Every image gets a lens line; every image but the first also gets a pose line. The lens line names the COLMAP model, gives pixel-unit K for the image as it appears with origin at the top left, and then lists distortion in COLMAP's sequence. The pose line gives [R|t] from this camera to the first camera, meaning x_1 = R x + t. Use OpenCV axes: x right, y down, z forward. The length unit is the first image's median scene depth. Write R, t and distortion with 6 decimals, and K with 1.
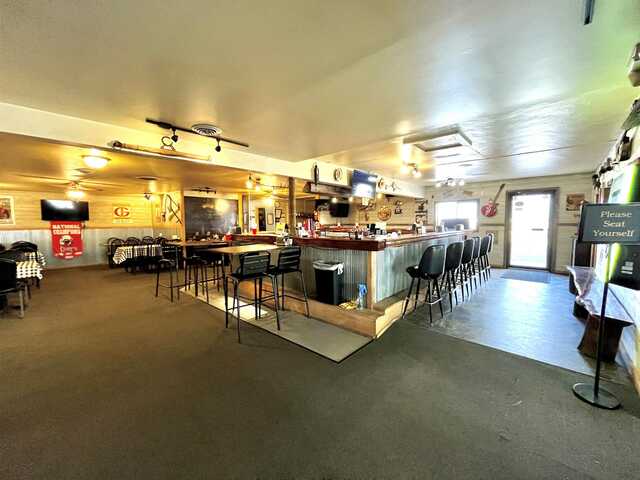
lens RADIAL K [[260.4, 0, 319.0], [0, 260.4, 237.1], [0, 0, 1]] dist [-0.001337, -0.000627]
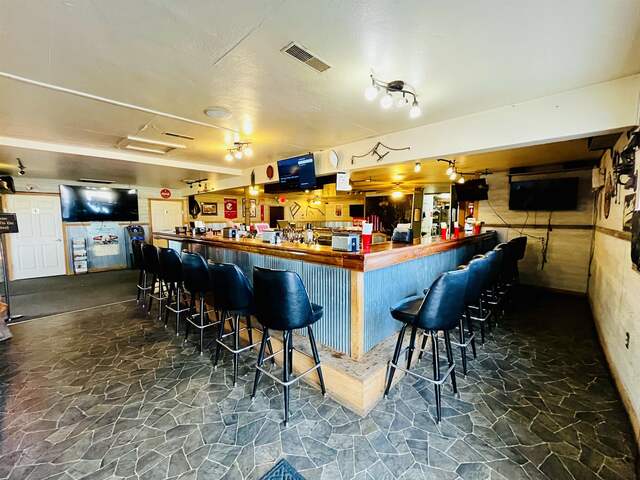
lens RADIAL K [[260.4, 0, 318.6], [0, 260.4, 242.4], [0, 0, 1]] dist [-0.001337, -0.000627]
pose [[-0.000512, 0.099610, -0.995026, 0.704425], [-0.060197, 0.993219, 0.099460, -0.052434], [0.998186, 0.059949, 0.005488, 0.769254]]
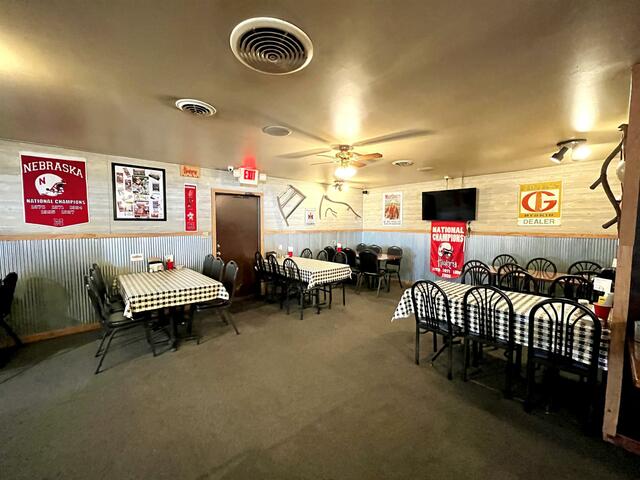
lens RADIAL K [[260.4, 0, 318.7], [0, 260.4, 239.4], [0, 0, 1]] dist [-0.001337, -0.000627]
pose [[-0.108121, 0.066269, -0.991927, -0.286851], [-0.061138, 0.995444, 0.073168, -0.045511], [0.992256, 0.068555, -0.103577, 0.767652]]
